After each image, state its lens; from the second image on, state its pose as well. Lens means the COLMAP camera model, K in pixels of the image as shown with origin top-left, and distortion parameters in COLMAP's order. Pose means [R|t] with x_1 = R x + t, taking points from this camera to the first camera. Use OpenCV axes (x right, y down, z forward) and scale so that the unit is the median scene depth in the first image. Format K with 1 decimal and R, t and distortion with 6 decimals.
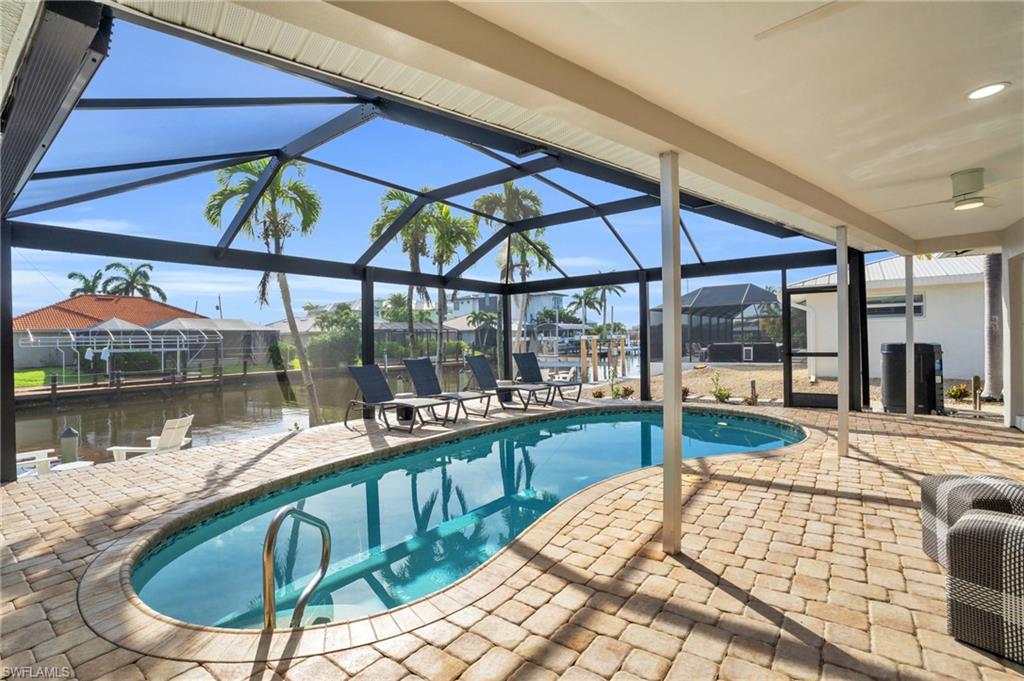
lens RADIAL K [[476.0, 0, 511.6], [0, 476.0, 337.6], [0, 0, 1]] dist [-0.063840, 0.024910]
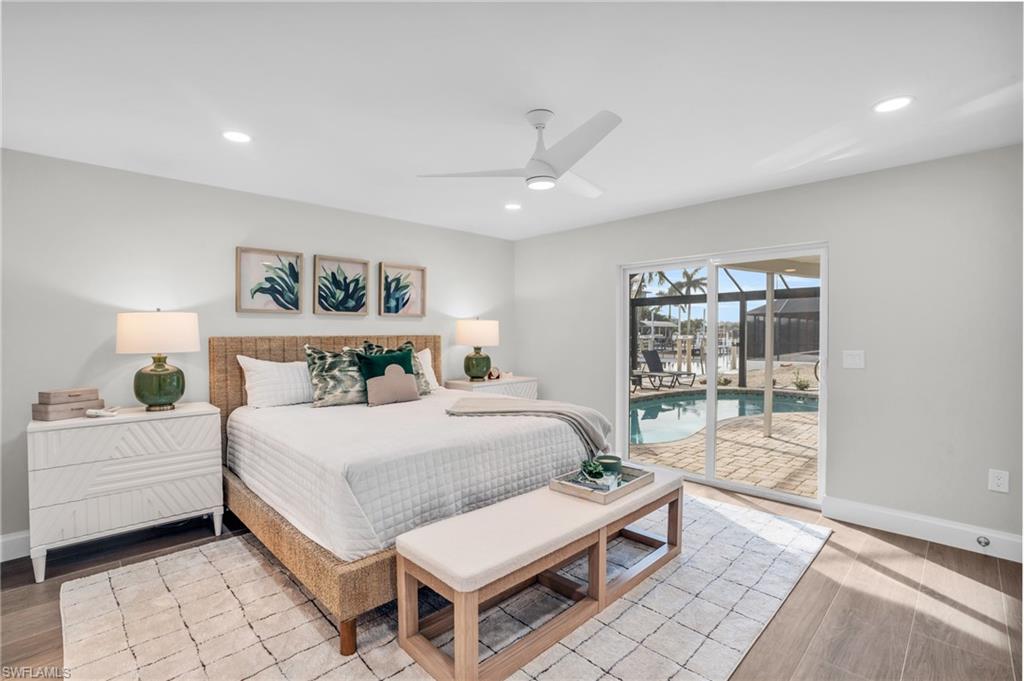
lens RADIAL K [[481.3, 0, 512.0], [0, 481.3, 340.5], [0, 0, 1]] dist [-0.047845, 0.000467]
pose [[0.988643, 0.018256, -0.149173, -0.072841], [-0.015438, 0.999680, 0.020025, -0.008278], [0.149491, -0.017494, 0.988608, -0.192967]]
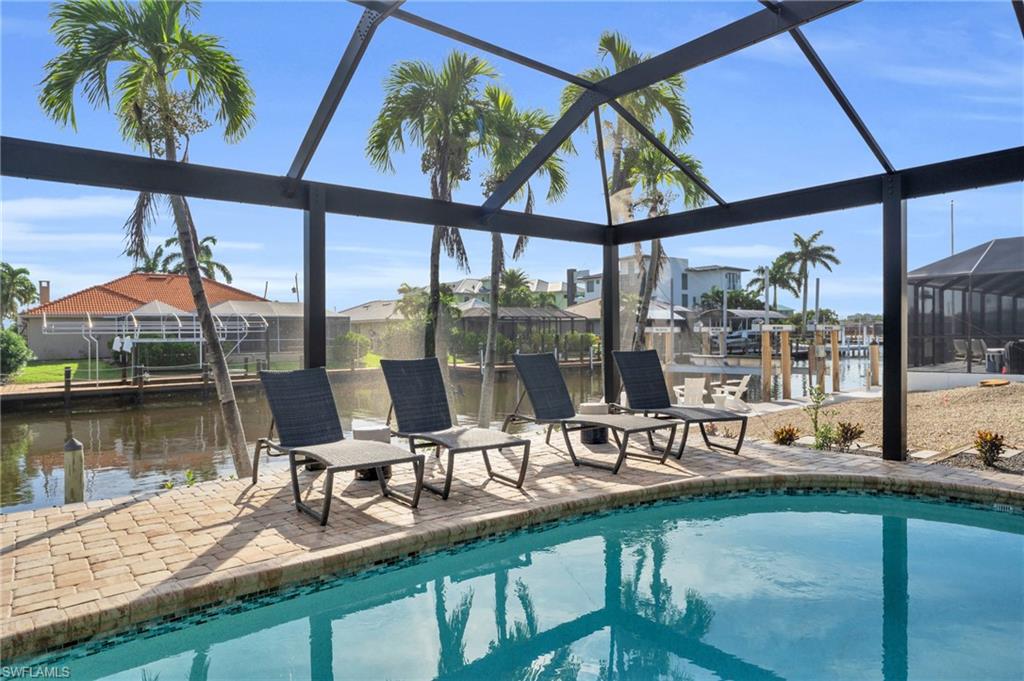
lens RADIAL K [[607.7, 0, 512.0], [0, 607.7, 340.5], [0, 0, 1]] dist [-0.028281, 0.000942]
pose [[0.966797, 0.012639, -0.255232, 0.029950], [-0.008195, 0.999796, 0.018468, 0.004184], [0.255414, -0.015764, 0.966703, 0.143596]]
